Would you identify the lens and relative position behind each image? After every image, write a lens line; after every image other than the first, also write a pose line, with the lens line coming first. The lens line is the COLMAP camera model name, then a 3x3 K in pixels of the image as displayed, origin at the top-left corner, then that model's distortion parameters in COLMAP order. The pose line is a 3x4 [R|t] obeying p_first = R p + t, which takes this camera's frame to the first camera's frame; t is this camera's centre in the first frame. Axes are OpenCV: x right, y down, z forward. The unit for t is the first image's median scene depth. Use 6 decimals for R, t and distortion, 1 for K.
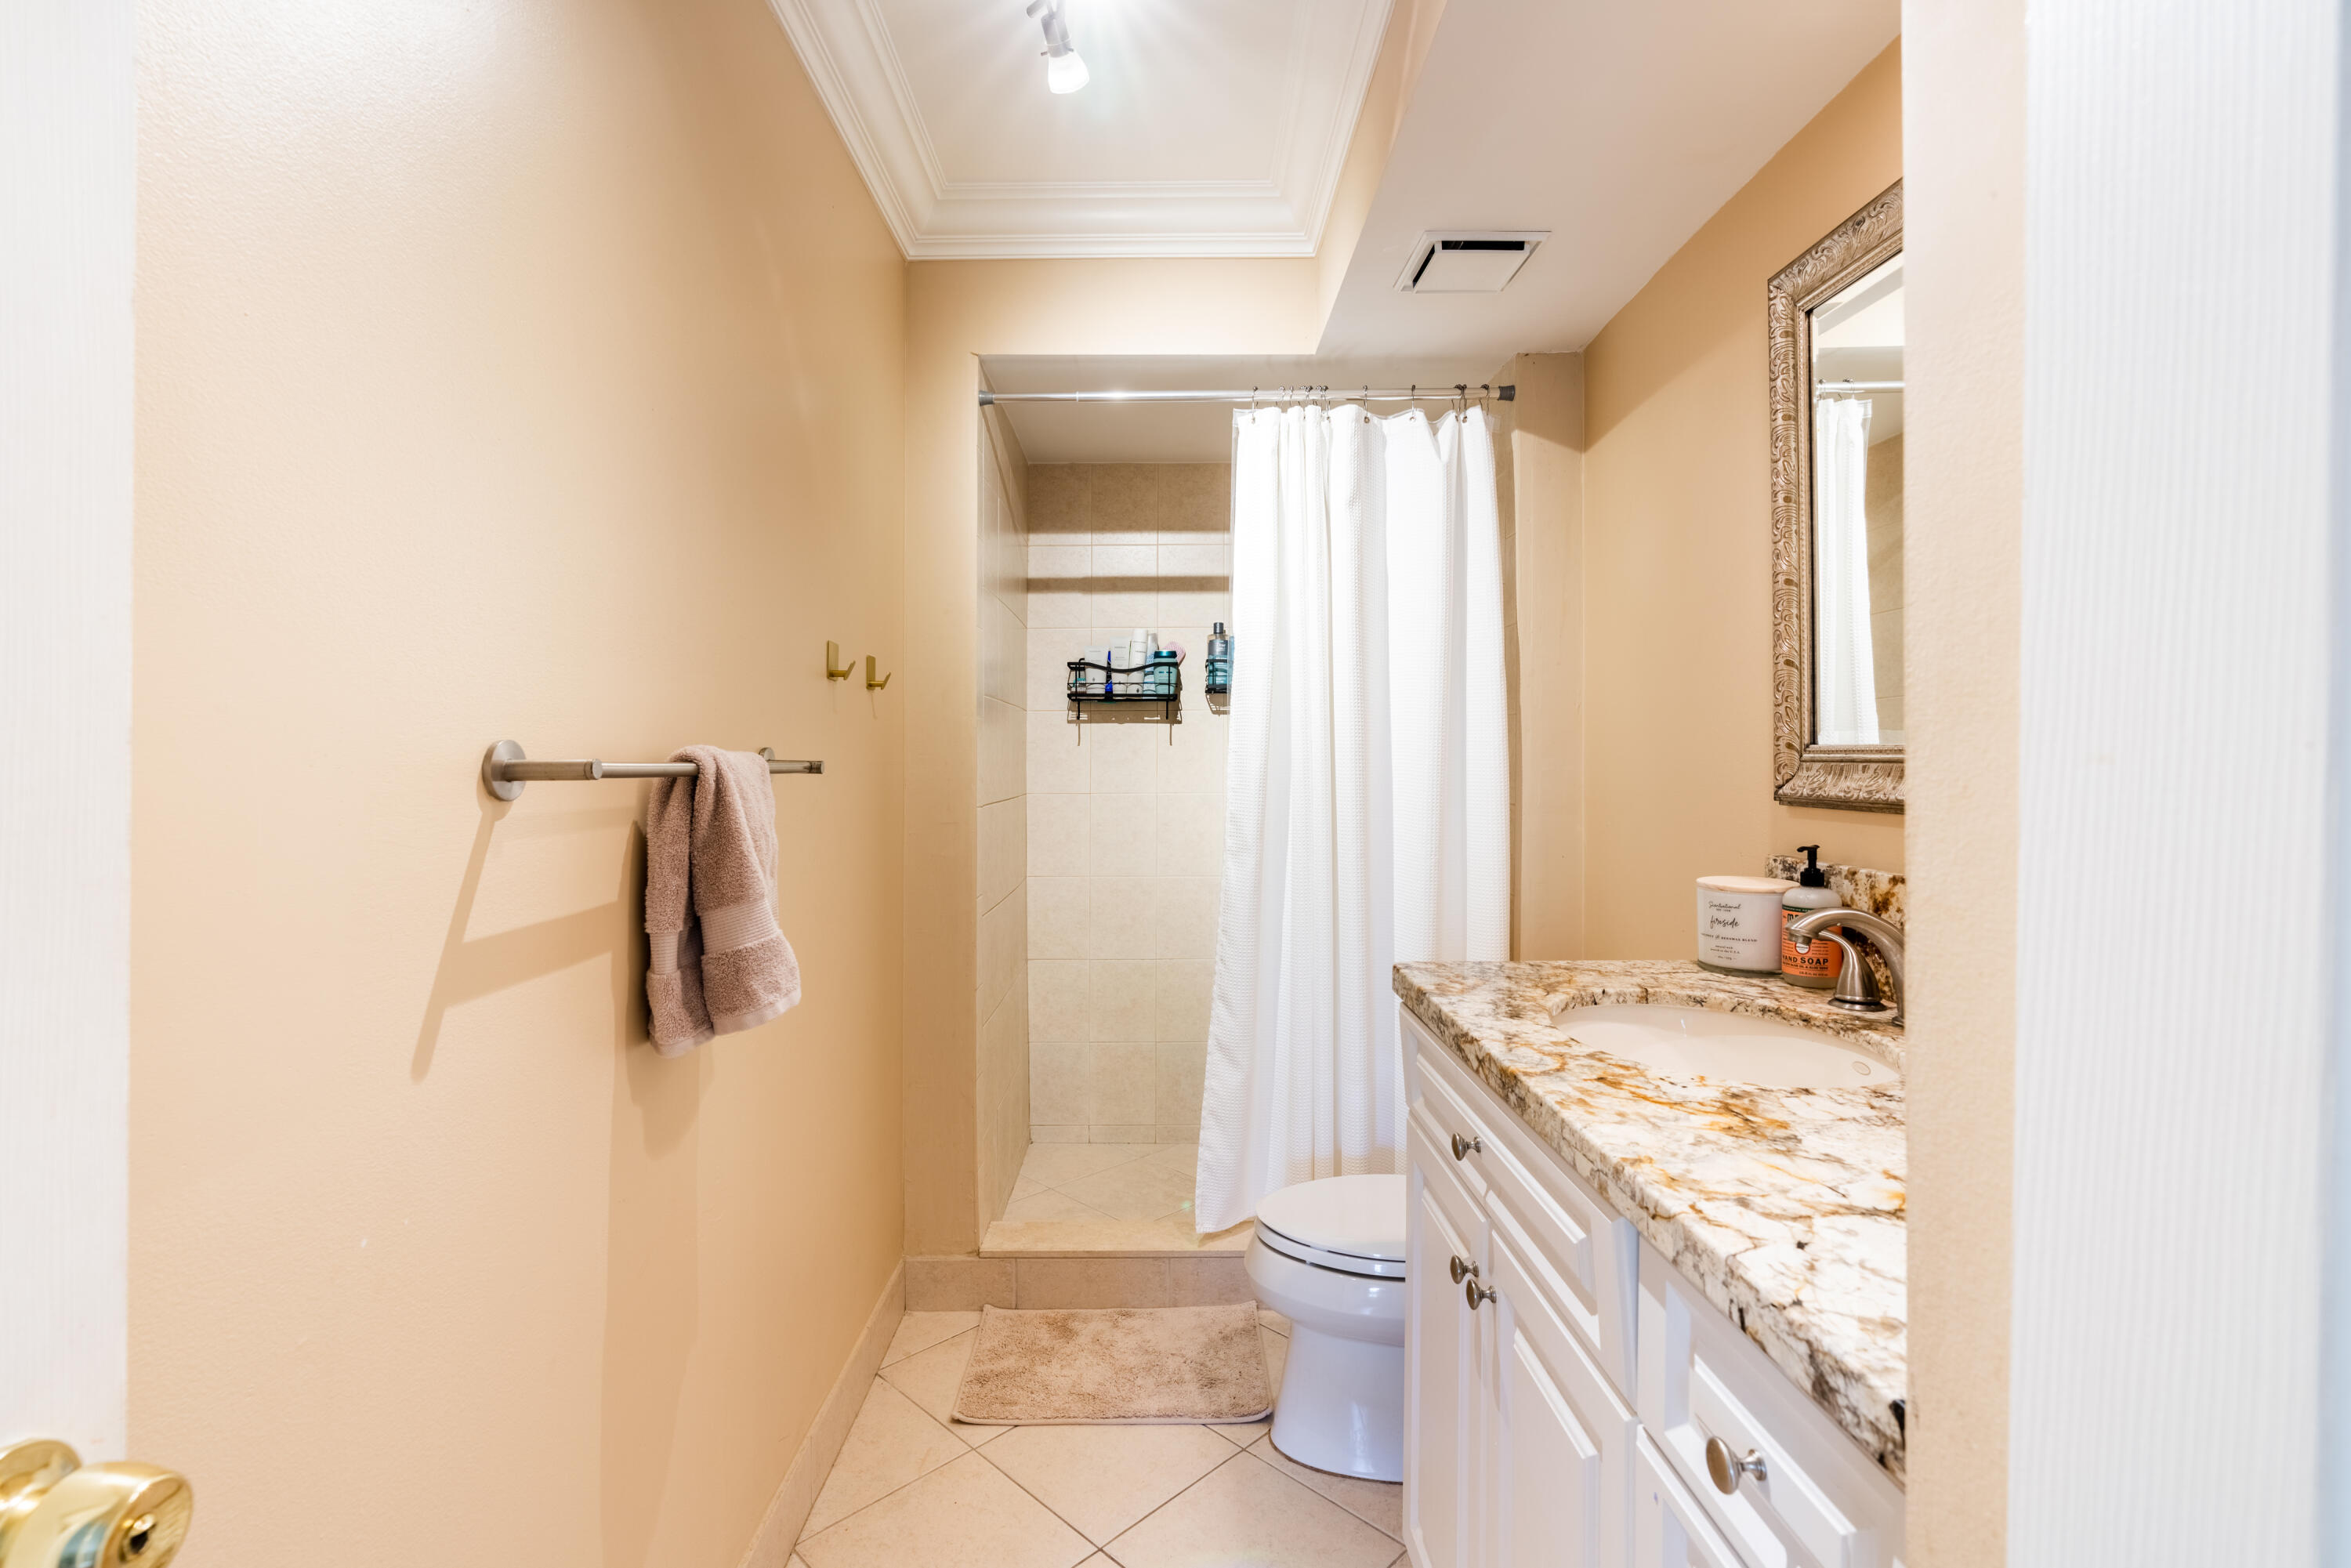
lens RADIAL K [[1084.1, 0, 1170.6], [0, 1084.1, 793.8], [0, 0, 1]] dist [-0.001564, 0.000260]
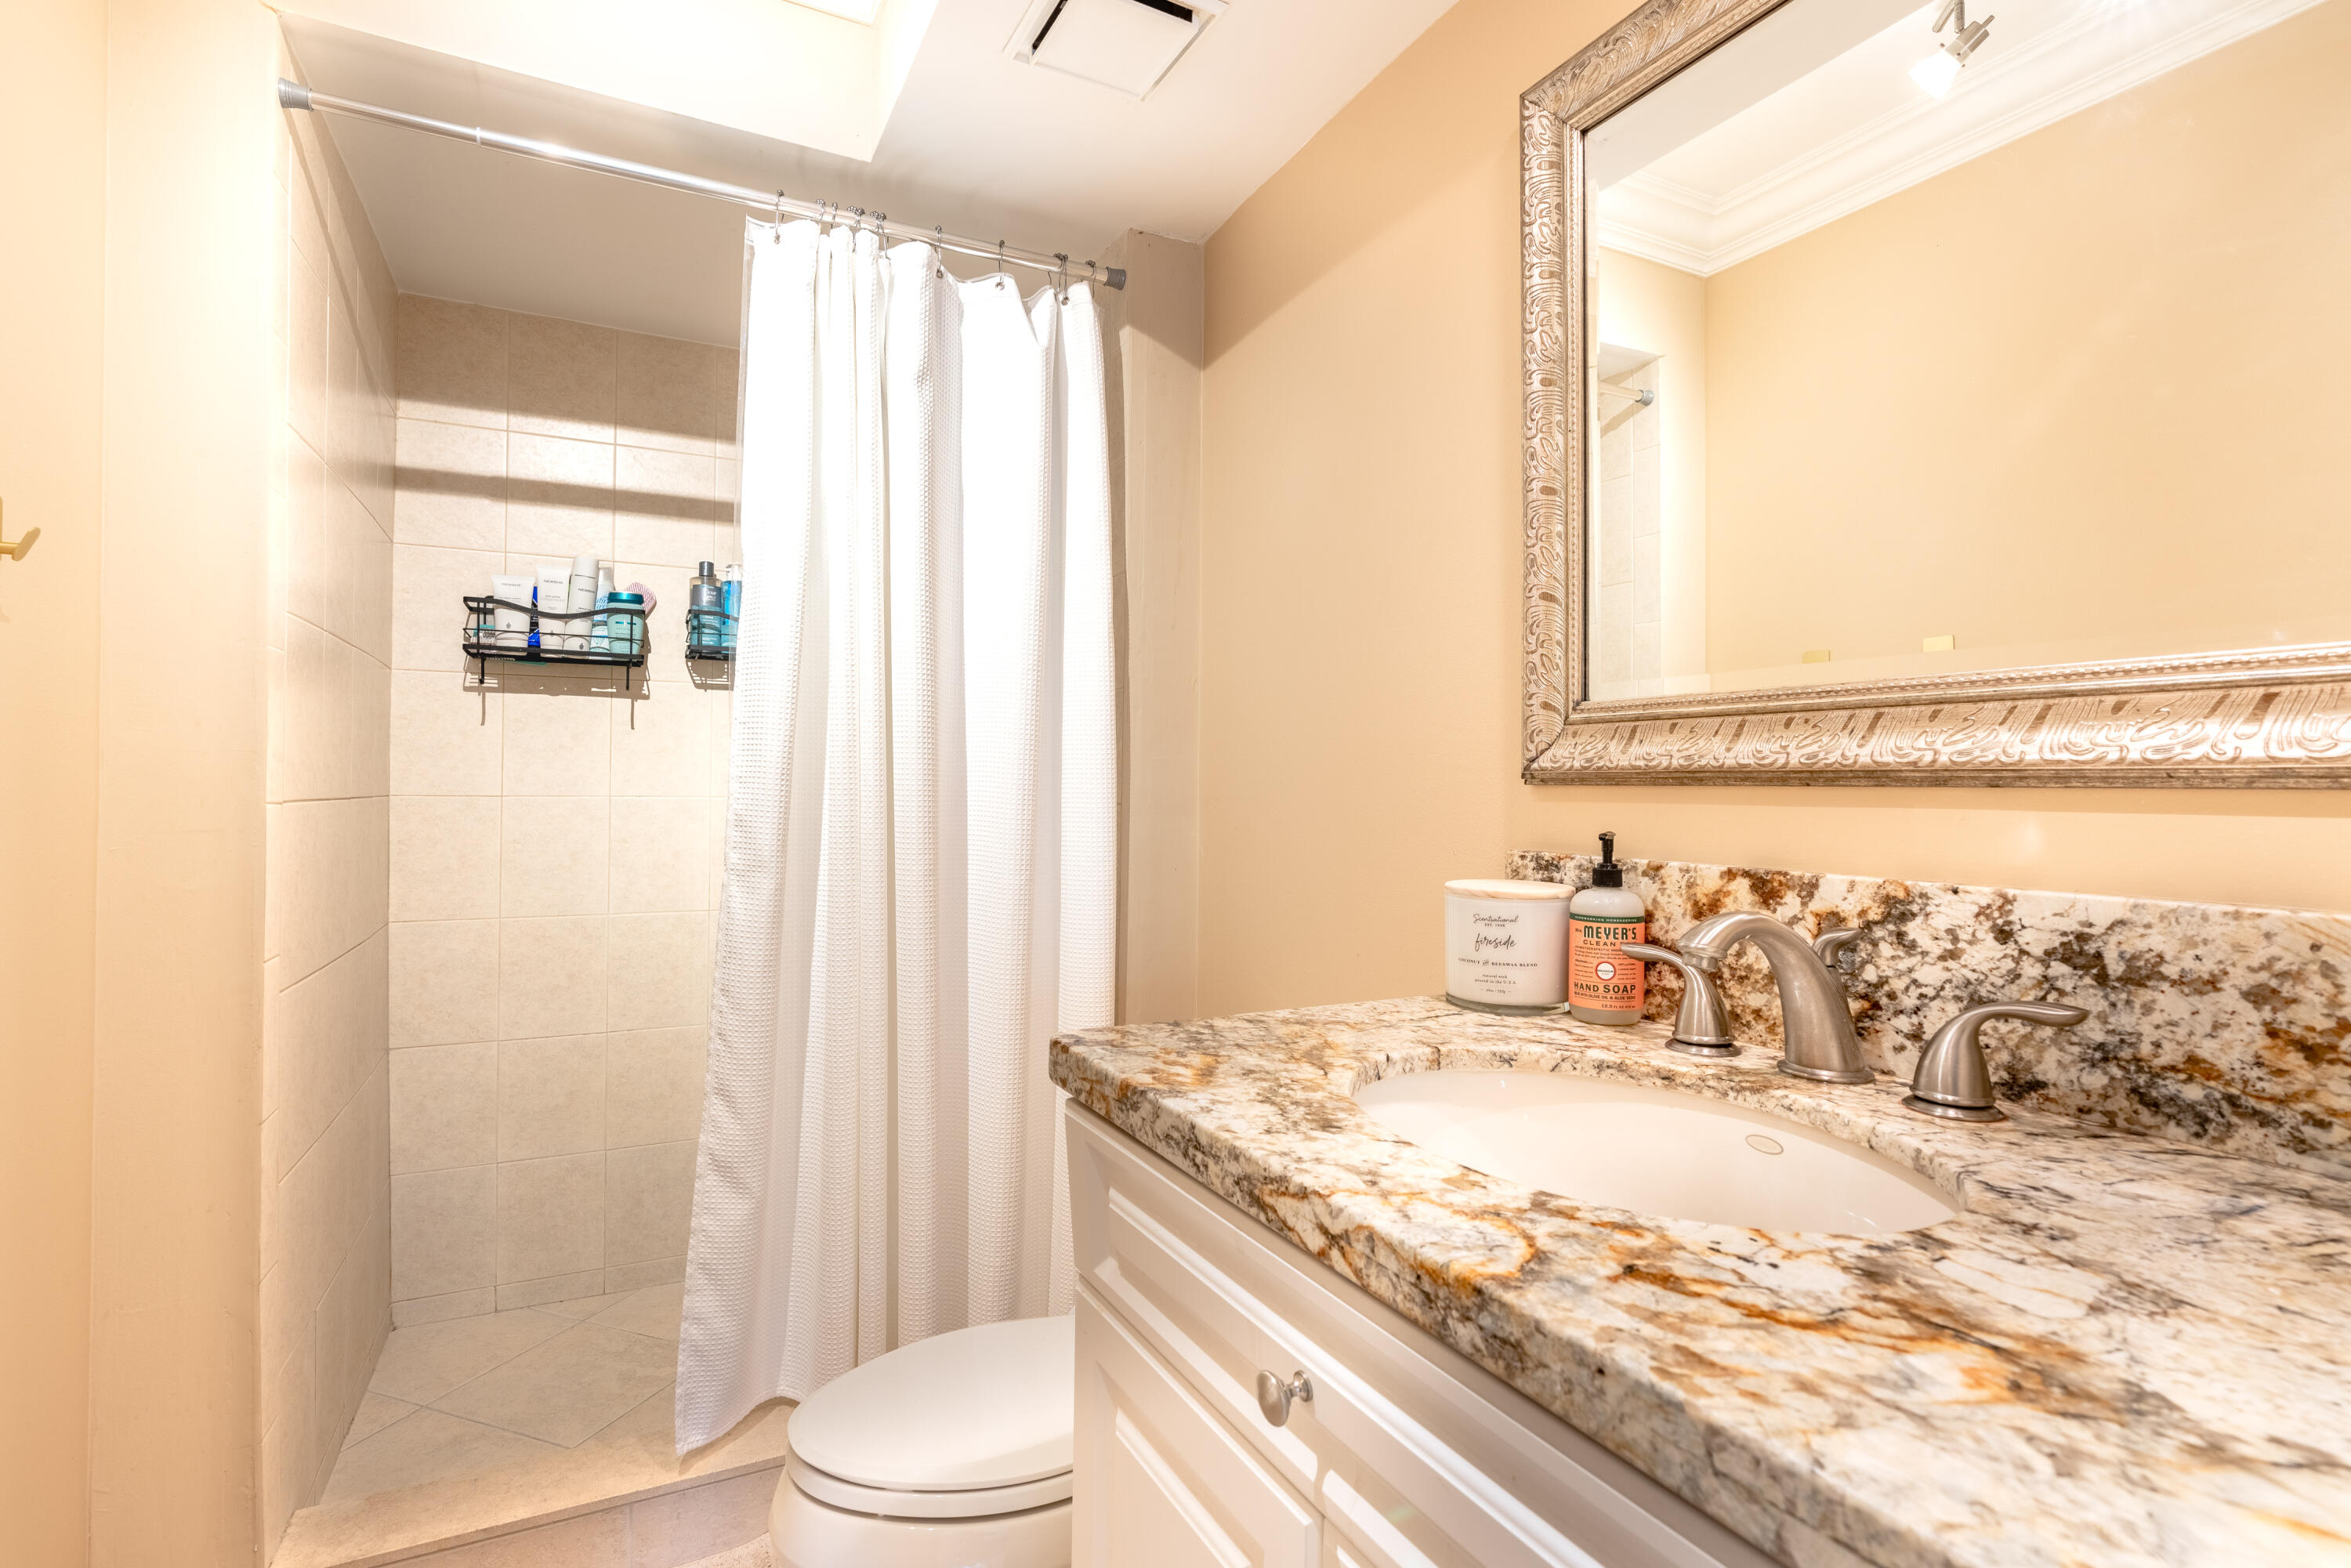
lens RADIAL K [[1134.5, 0, 1171.8], [0, 1134.5, 792.7], [0, 0, 1]] dist [-0.007104, 0.000514]
pose [[0.899112, 0.007593, 0.437652, -0.011204], [0.003074, 0.999715, -0.023660, 0.026455], [-0.437707, 0.022619, 0.898833, 0.300851]]
